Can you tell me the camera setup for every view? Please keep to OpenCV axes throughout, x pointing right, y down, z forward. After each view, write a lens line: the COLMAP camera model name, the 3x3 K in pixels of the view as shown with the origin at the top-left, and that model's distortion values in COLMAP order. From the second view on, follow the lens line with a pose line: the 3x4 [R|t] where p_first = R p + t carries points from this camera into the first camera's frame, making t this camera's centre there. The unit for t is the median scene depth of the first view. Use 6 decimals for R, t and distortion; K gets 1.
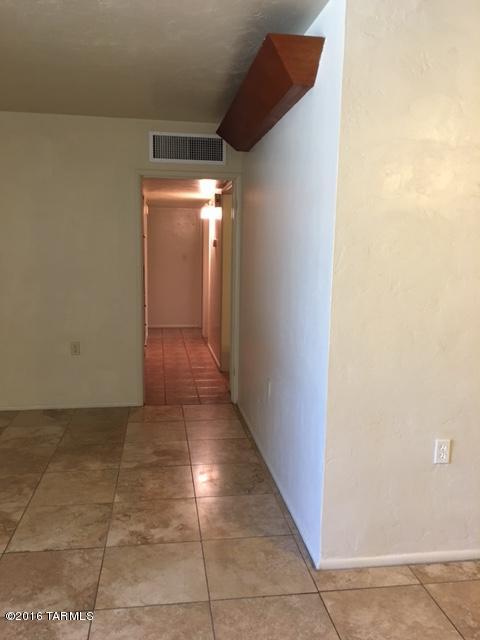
lens RADIAL K [[546.6, 0, 239.8], [0, 546.6, 319.5], [0, 0, 1]] dist [0.052096, -0.023223]
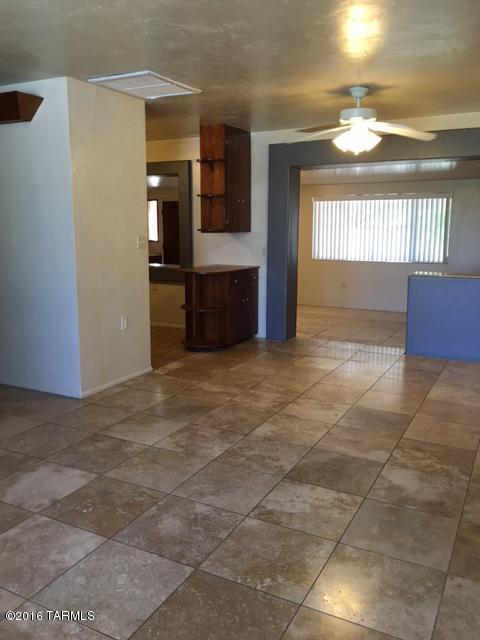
lens RADIAL K [[546.6, 0, 239.9], [0, 546.6, 319.7], [0, 0, 1]] dist [0.052096, -0.023223]
pose [[0.594548, -0.158385, 0.788307, -0.923910], [0.118569, 0.986959, 0.108872, 0.062077], [-0.795270, 0.028739, 0.605574, -0.508005]]
